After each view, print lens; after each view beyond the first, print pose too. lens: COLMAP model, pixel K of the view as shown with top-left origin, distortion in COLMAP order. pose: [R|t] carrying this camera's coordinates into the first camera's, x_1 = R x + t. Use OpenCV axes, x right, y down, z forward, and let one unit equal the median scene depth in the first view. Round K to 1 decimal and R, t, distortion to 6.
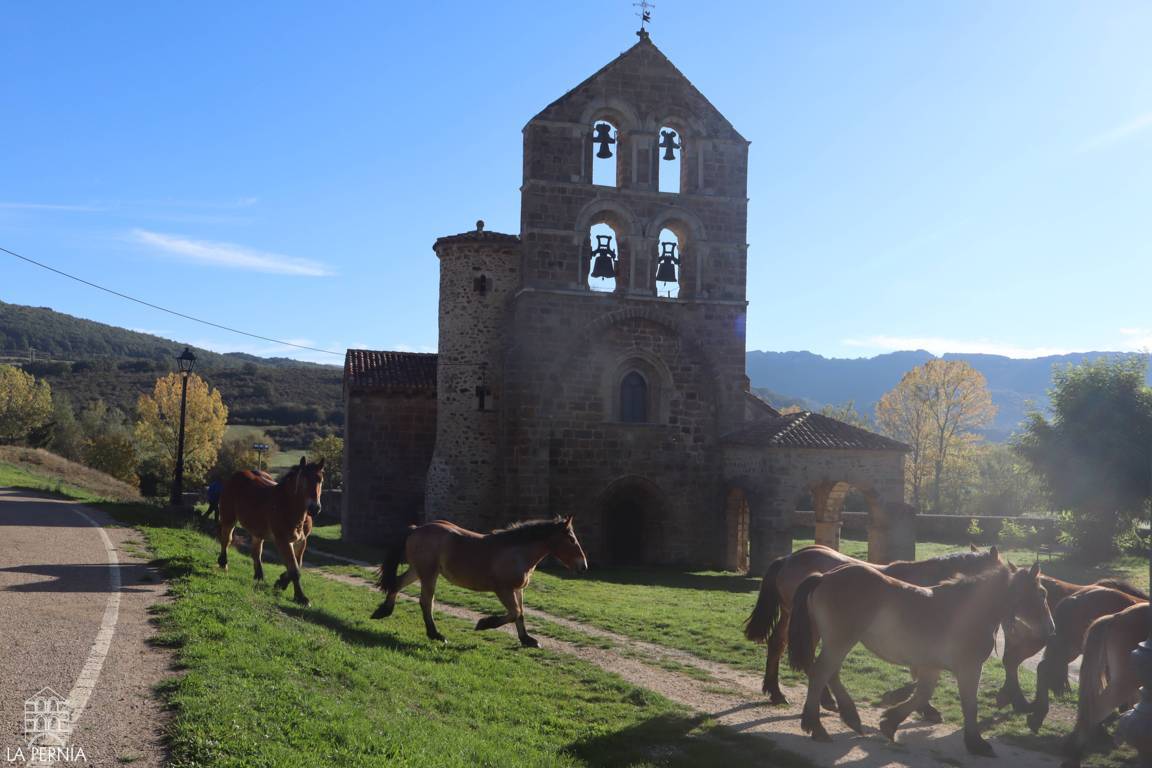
lens RADIAL K [[902.7, 0, 576.0], [0, 902.7, 384.0], [0, 0, 1]] dist [-0.002479, 0.005429]
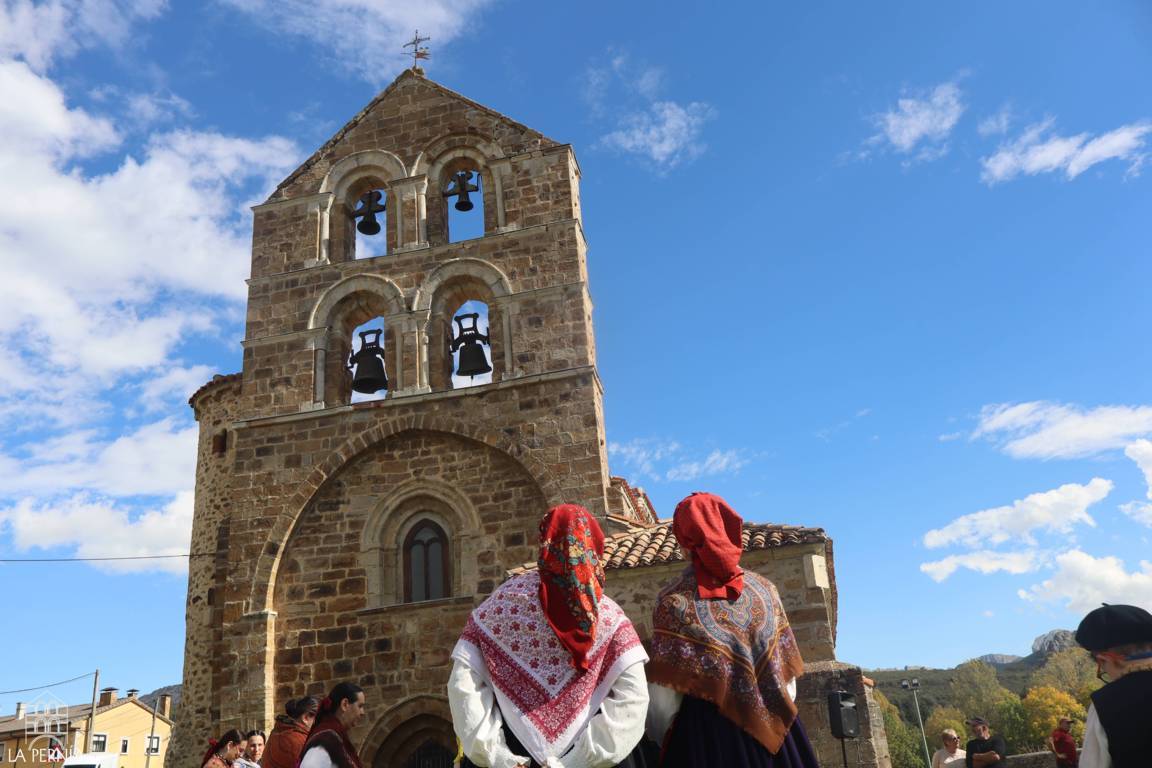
lens RADIAL K [[902.7, 0, 576.0], [0, 902.7, 384.0], [0, 0, 1]] dist [-0.002479, 0.005429]
pose [[0.903466, -0.263410, -0.338177, 0.391536], [0.146850, 0.931373, -0.333136, 0.120777], [0.402720, 0.251315, 0.880146, 0.485333]]
